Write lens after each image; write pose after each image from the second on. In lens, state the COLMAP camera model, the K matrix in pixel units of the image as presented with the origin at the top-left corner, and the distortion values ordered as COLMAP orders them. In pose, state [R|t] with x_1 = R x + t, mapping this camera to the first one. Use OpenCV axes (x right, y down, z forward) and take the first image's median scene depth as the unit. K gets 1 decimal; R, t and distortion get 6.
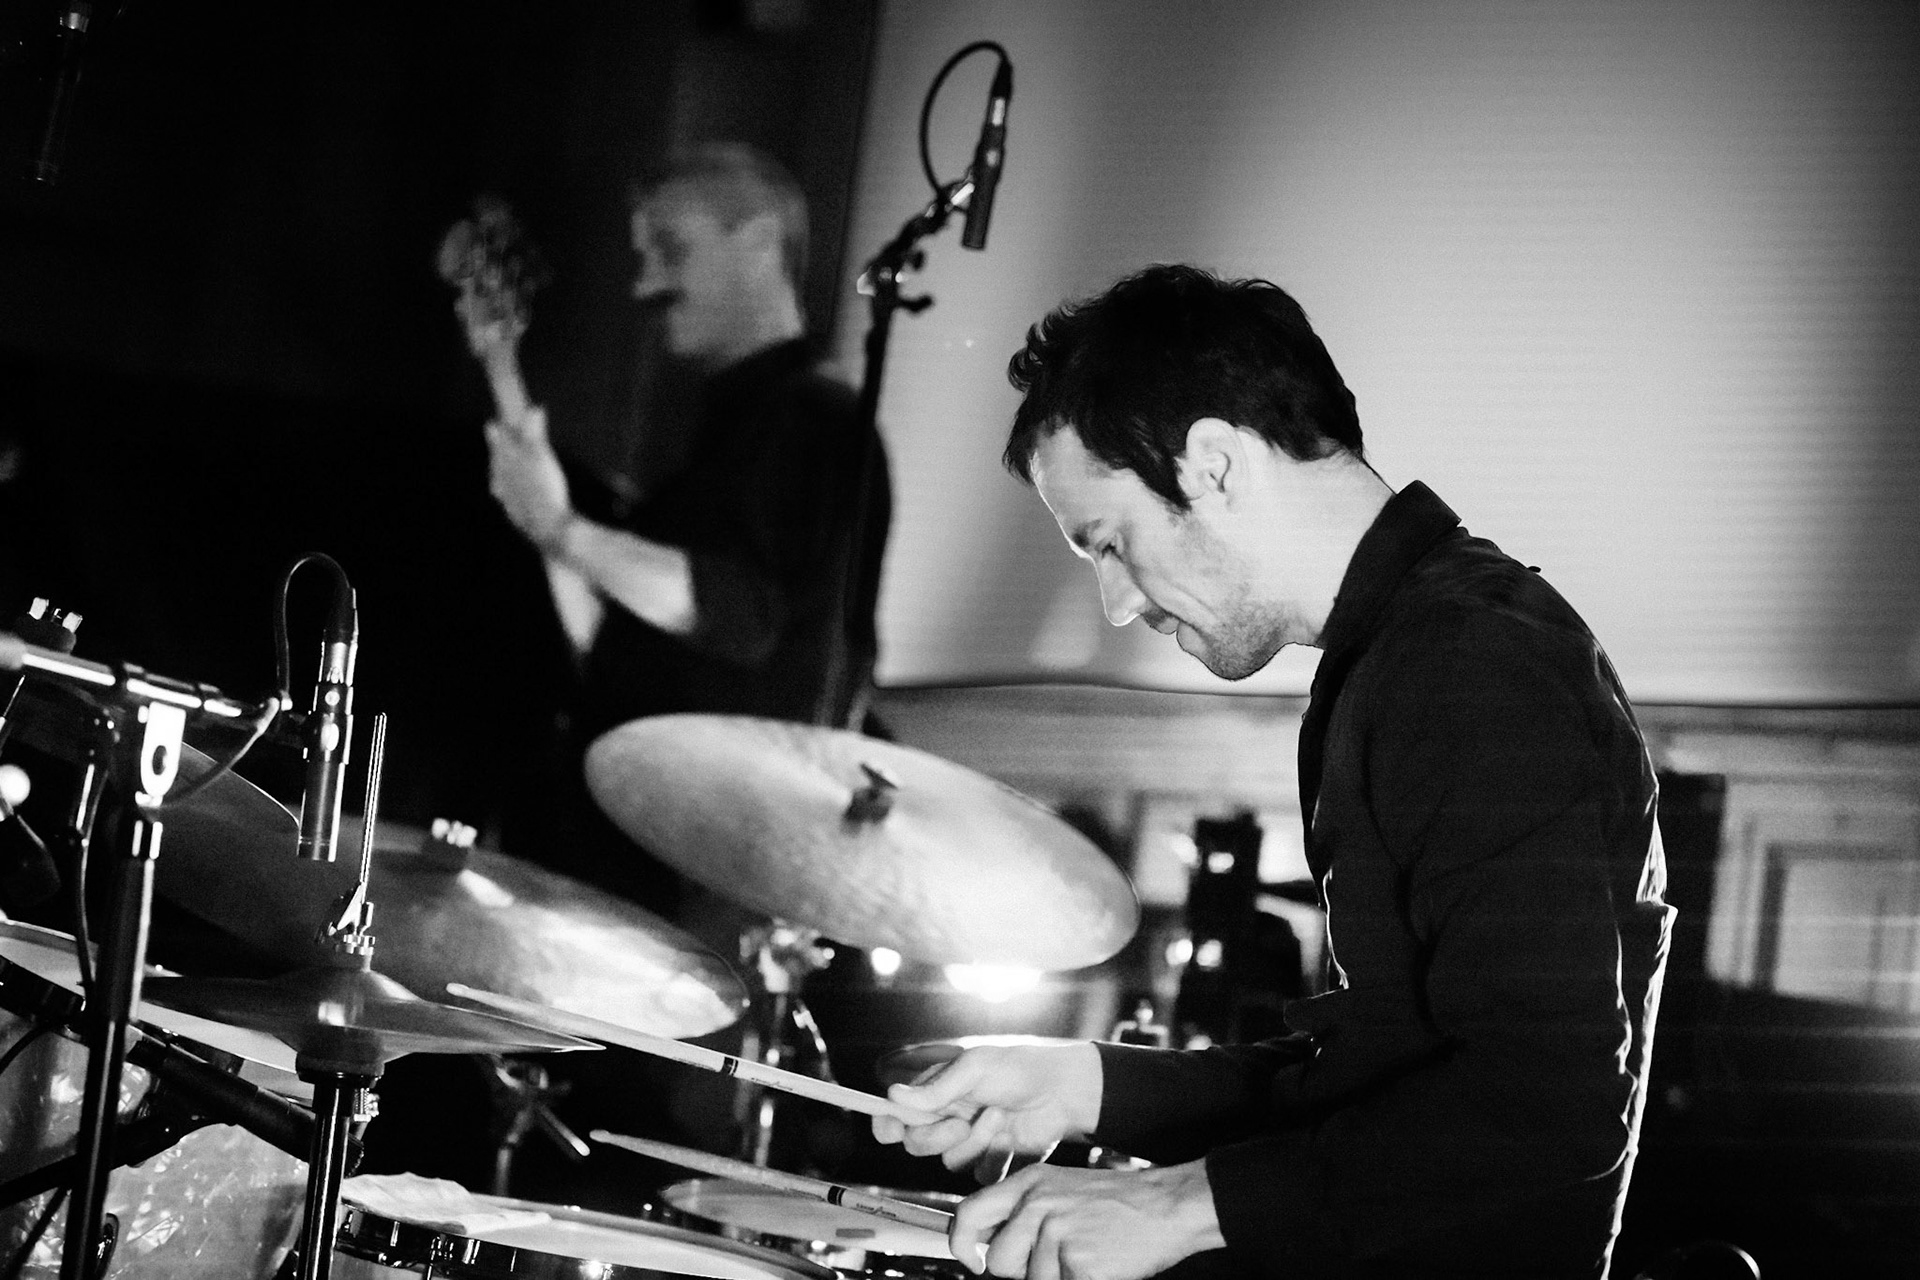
lens RADIAL K [[3977.5, 0, 955.7], [0, 3977.5, 595.3], [0, 0, 1]] dist [0.037671, -0.007838]
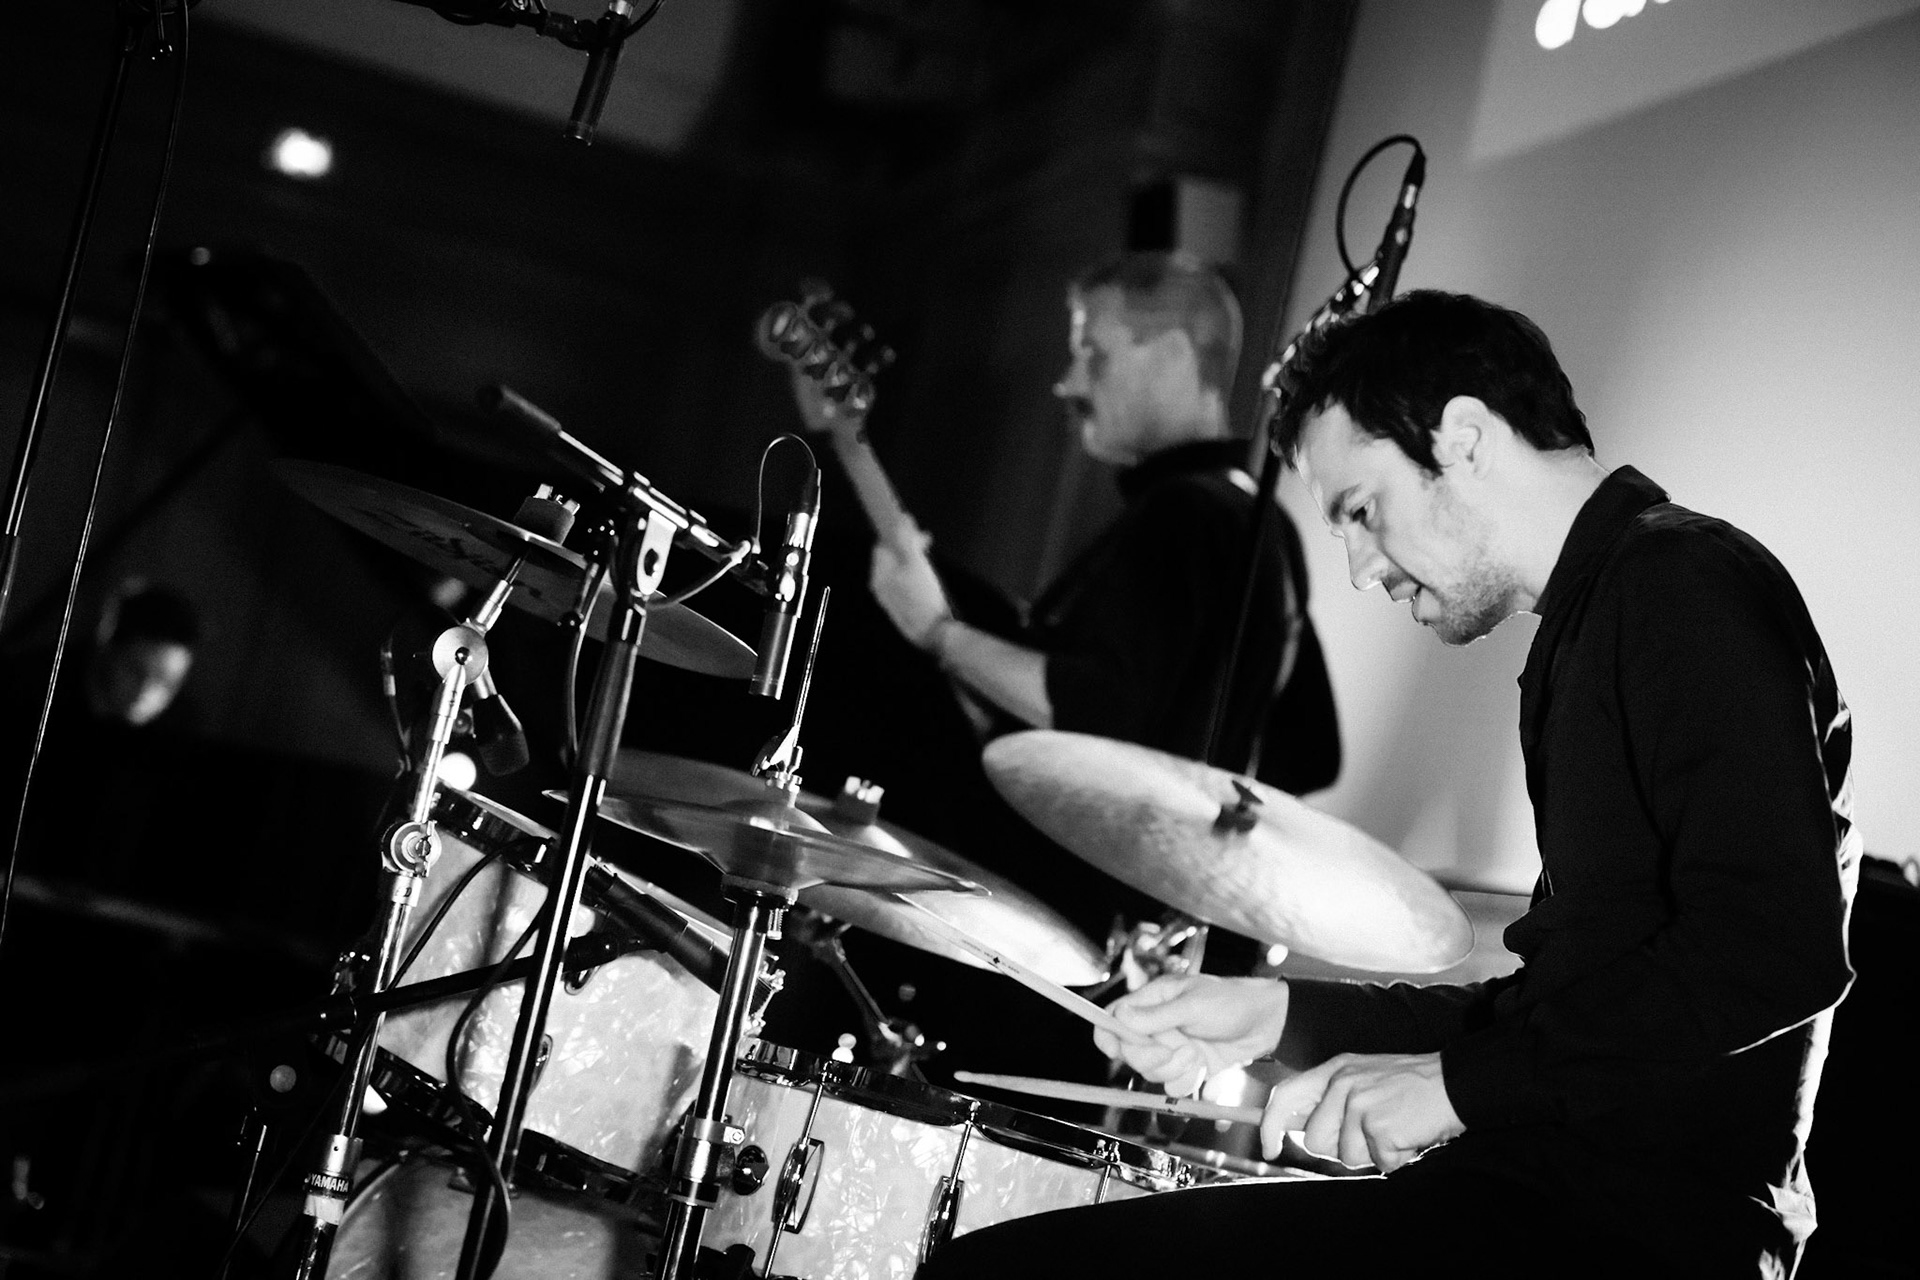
lens RADIAL K [[3990.5, 0, 954.7], [0, 3990.5, 606.2], [0, 0, 1]] dist [0.102077, 0.100108]
pose [[0.991296, 0.087041, -0.098772, 0.006316], [-0.095206, 0.992140, -0.081202, 0.118825], [0.090927, 0.089899, 0.991791, -0.139141]]
